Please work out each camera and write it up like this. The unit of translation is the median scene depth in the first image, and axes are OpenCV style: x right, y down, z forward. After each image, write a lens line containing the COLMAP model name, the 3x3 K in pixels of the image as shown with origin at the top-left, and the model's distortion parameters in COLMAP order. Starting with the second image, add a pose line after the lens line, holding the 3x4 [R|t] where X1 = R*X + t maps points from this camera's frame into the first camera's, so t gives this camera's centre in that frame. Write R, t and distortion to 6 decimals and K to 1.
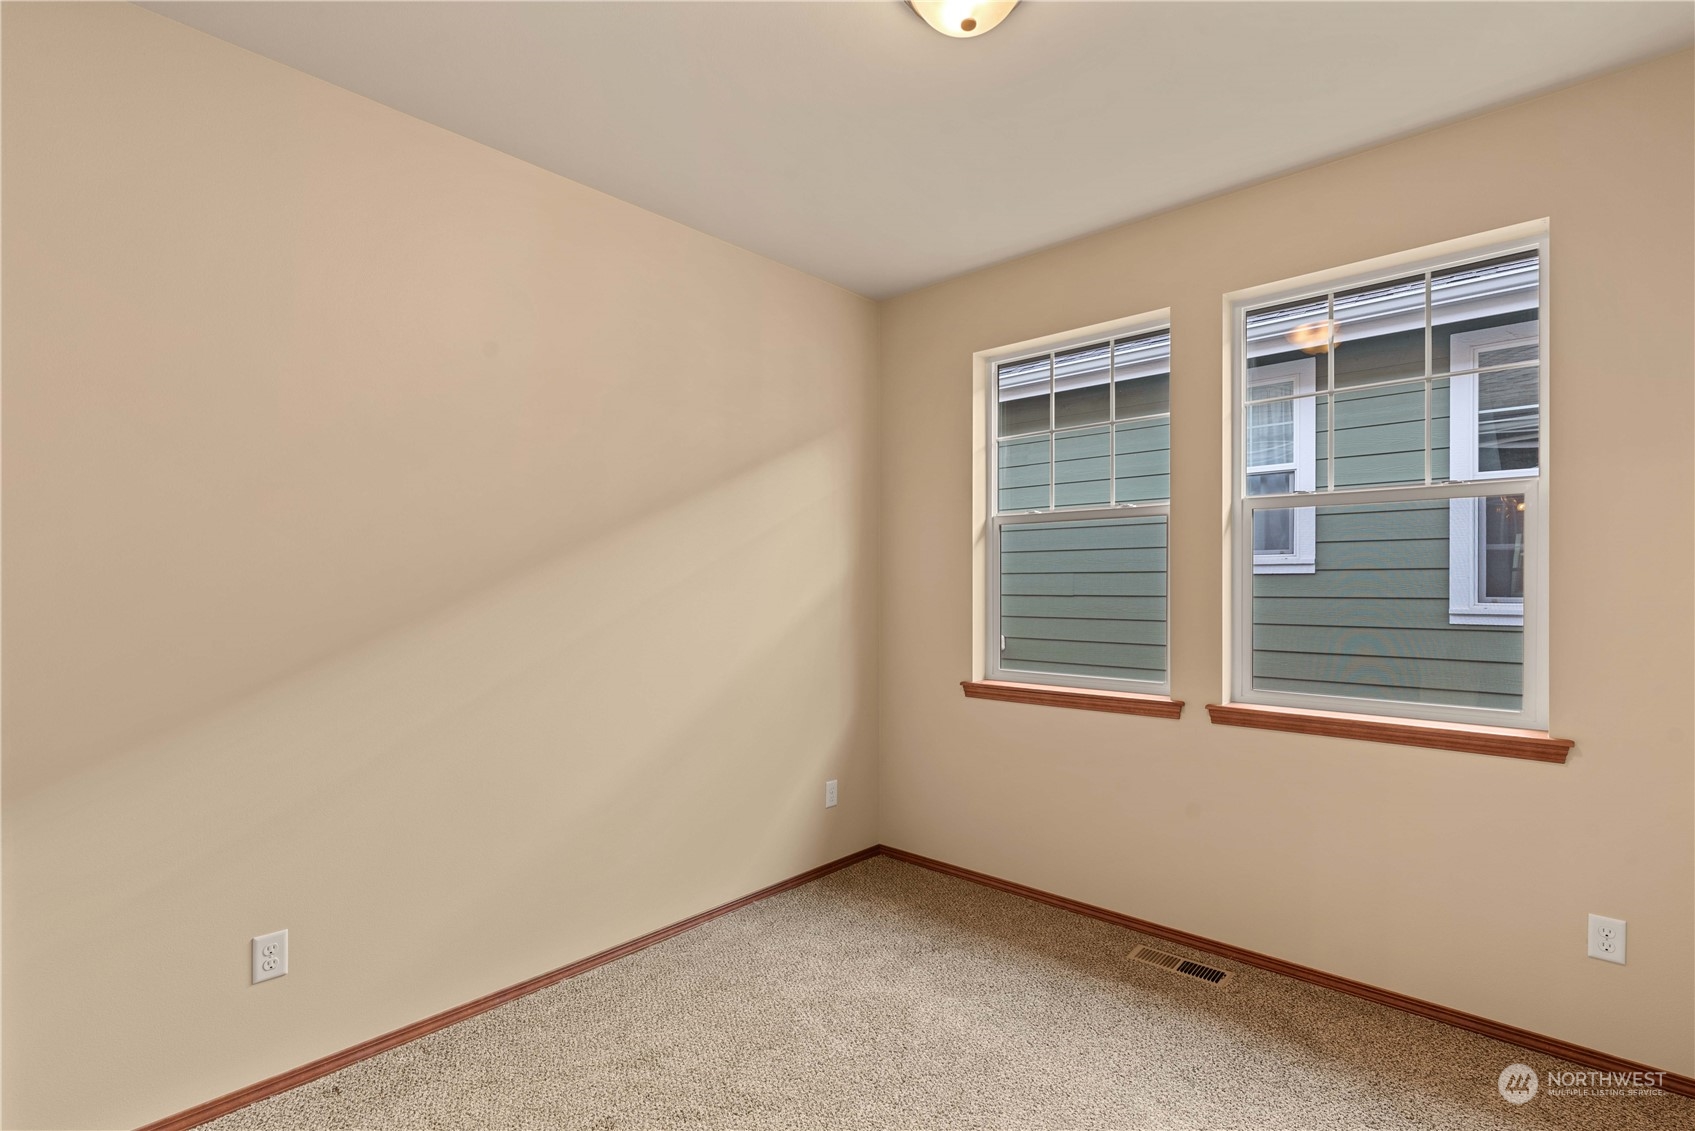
lens RADIAL K [[781.1, 0, 855.7], [0, 781.1, 584.0], [0, 0, 1]] dist [-0.001534, -0.000011]
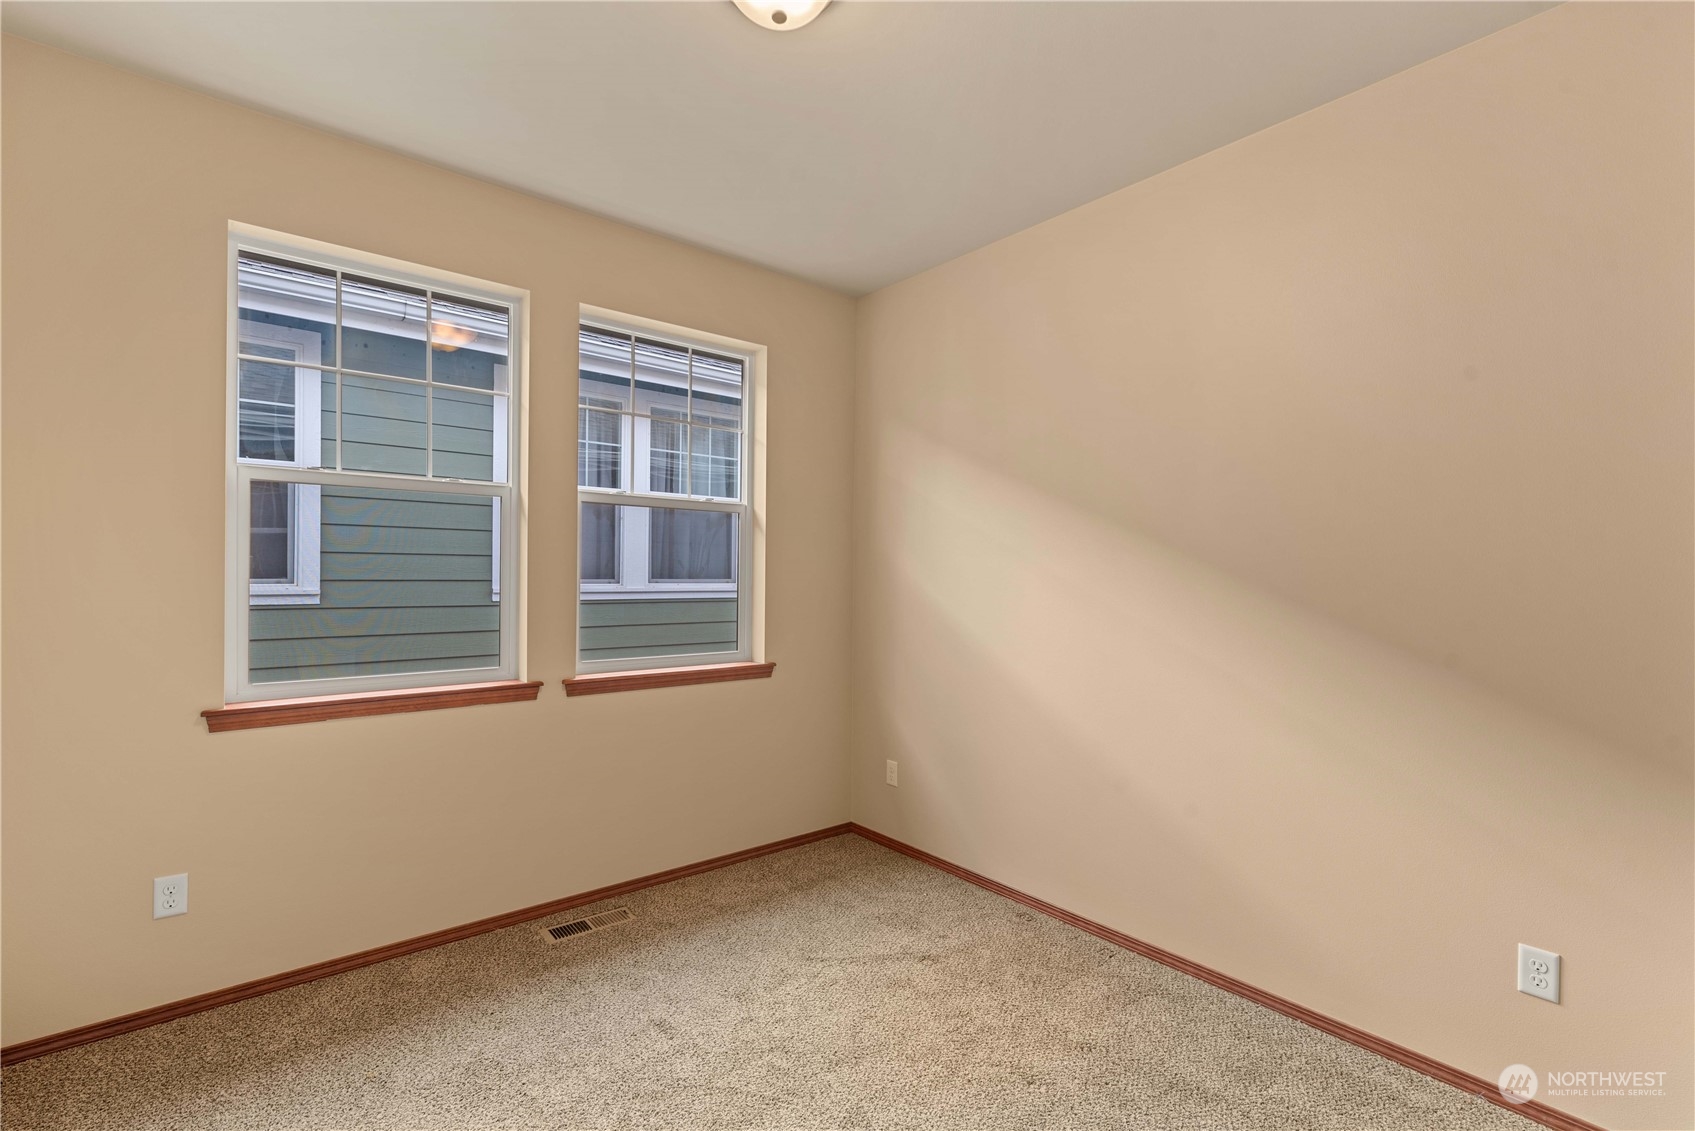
lens RADIAL K [[745.2, 0, 857.6], [0, 745.2, 563.9], [0, 0, 1]] dist [0.003340, 0.000009]
pose [[0.140550, 0.012805, 0.989991, -0.416194], [-0.011965, 0.999865, -0.011234, 0.000246], [-0.990001, -0.010266, 0.140684, 0.368531]]
